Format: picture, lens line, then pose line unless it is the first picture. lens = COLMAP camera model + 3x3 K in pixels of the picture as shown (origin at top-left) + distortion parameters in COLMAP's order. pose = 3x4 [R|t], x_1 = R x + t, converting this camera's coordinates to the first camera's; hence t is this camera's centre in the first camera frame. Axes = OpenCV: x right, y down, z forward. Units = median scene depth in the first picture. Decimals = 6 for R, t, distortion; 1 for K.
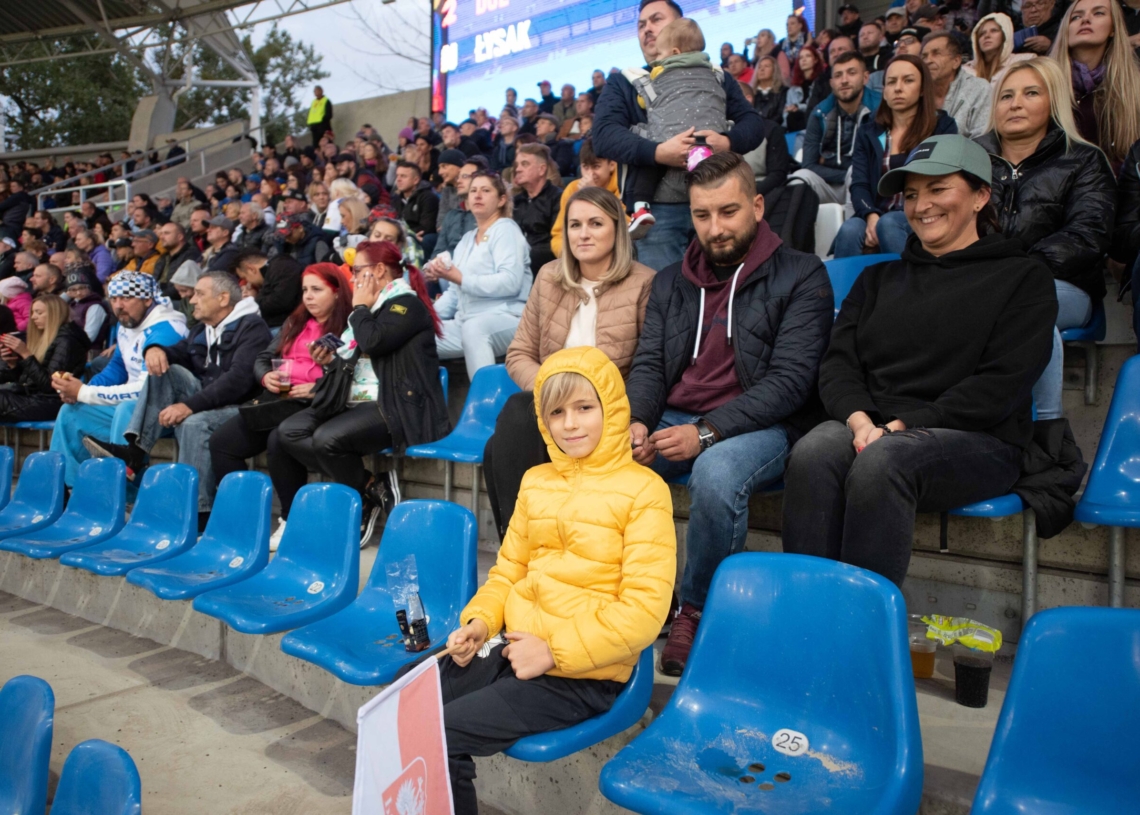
lens RADIAL K [[799.3, 0, 570.0], [0, 799.3, 407.5], [0, 0, 1]] dist [-0.001619, 0.001266]
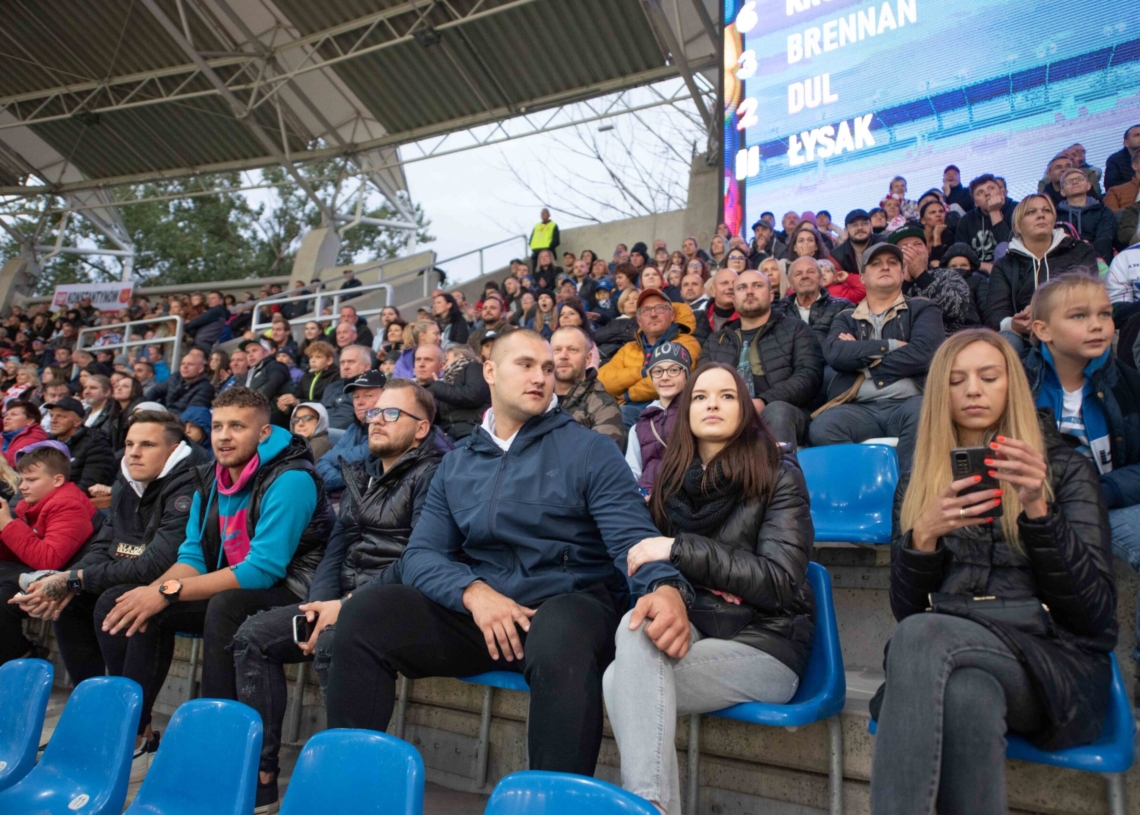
lens RADIAL K [[799.3, 0, 570.0], [0, 799.3, 407.5], [0, 0, 1]] dist [-0.001619, 0.001266]
pose [[0.999285, 0.022270, -0.030542, -0.251573], [-0.028328, 0.976194, -0.215040, -0.009265], [0.025026, 0.215752, 0.976127, 0.205810]]
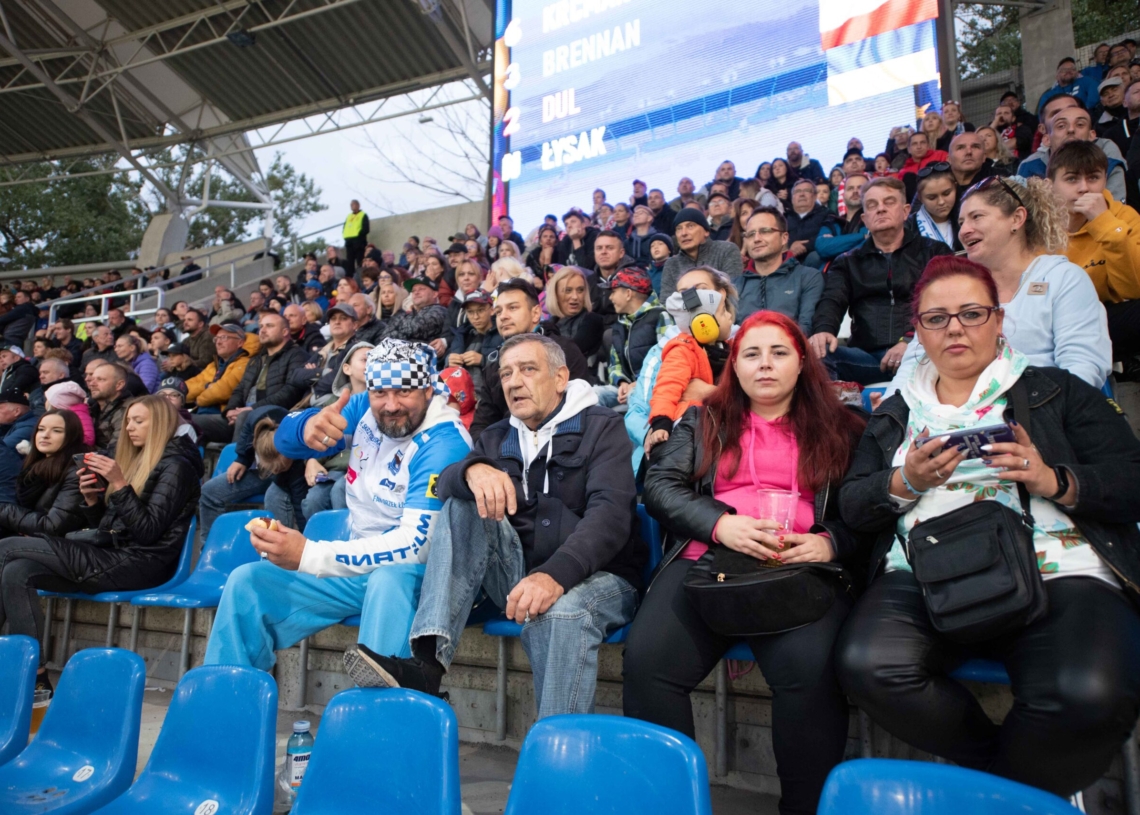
lens RADIAL K [[799.3, 0, 570.0], [0, 799.3, 407.5], [0, 0, 1]] dist [-0.001619, 0.001266]
pose [[0.999110, -0.004419, 0.041942, -0.102134], [0.011192, 0.986620, -0.162650, -0.005543], [-0.040662, 0.162975, 0.985792, 0.101127]]
